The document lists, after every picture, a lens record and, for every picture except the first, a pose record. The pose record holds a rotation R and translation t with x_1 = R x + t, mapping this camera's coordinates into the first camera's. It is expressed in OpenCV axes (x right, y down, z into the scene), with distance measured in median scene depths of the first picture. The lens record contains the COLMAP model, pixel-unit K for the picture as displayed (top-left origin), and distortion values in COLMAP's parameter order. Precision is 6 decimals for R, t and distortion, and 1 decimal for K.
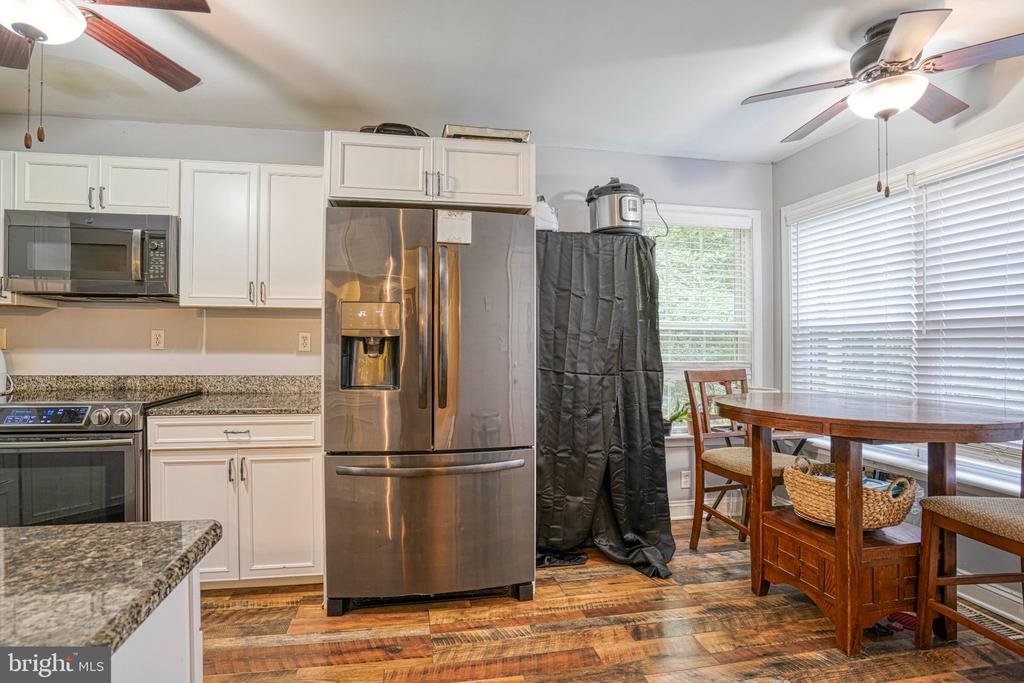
lens RADIAL K [[475.4, 0, 510.8], [0, 475.4, 339.5], [0, 0, 1]] dist [-0.040496, 0.003960]
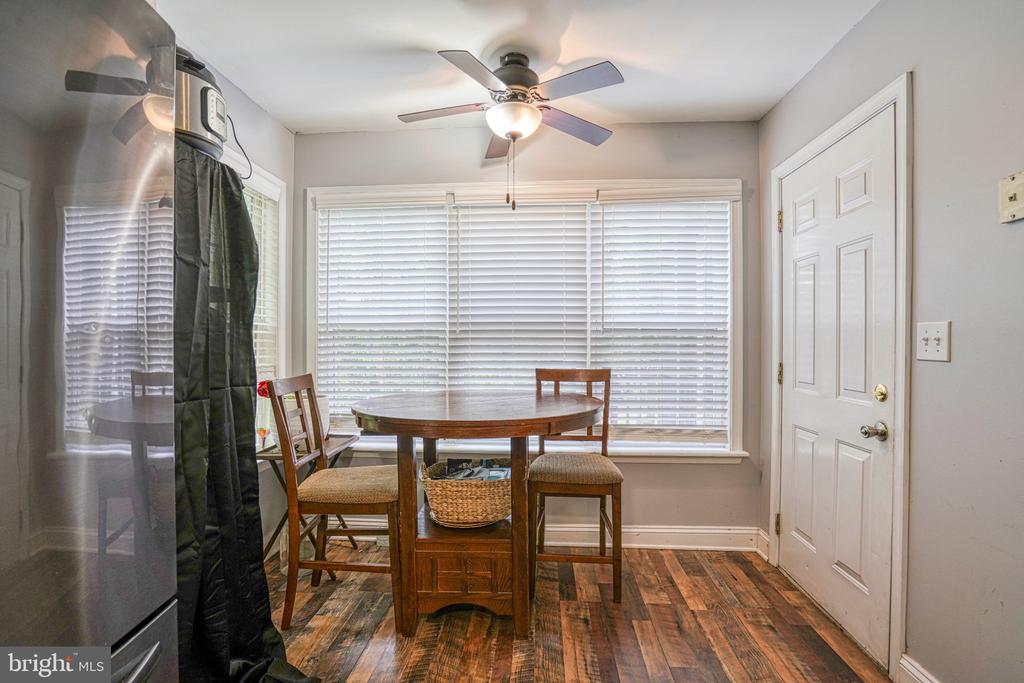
lens RADIAL K [[475.4, 0, 508.7], [0, 475.4, 342.4], [0, 0, 1]] dist [-0.040496, 0.003960]
pose [[0.289375, -0.002458, 0.957213, -0.210566], [-0.007128, 0.999963, 0.004722, 0.003121], [-0.957189, -0.008190, 0.289347, 0.515309]]
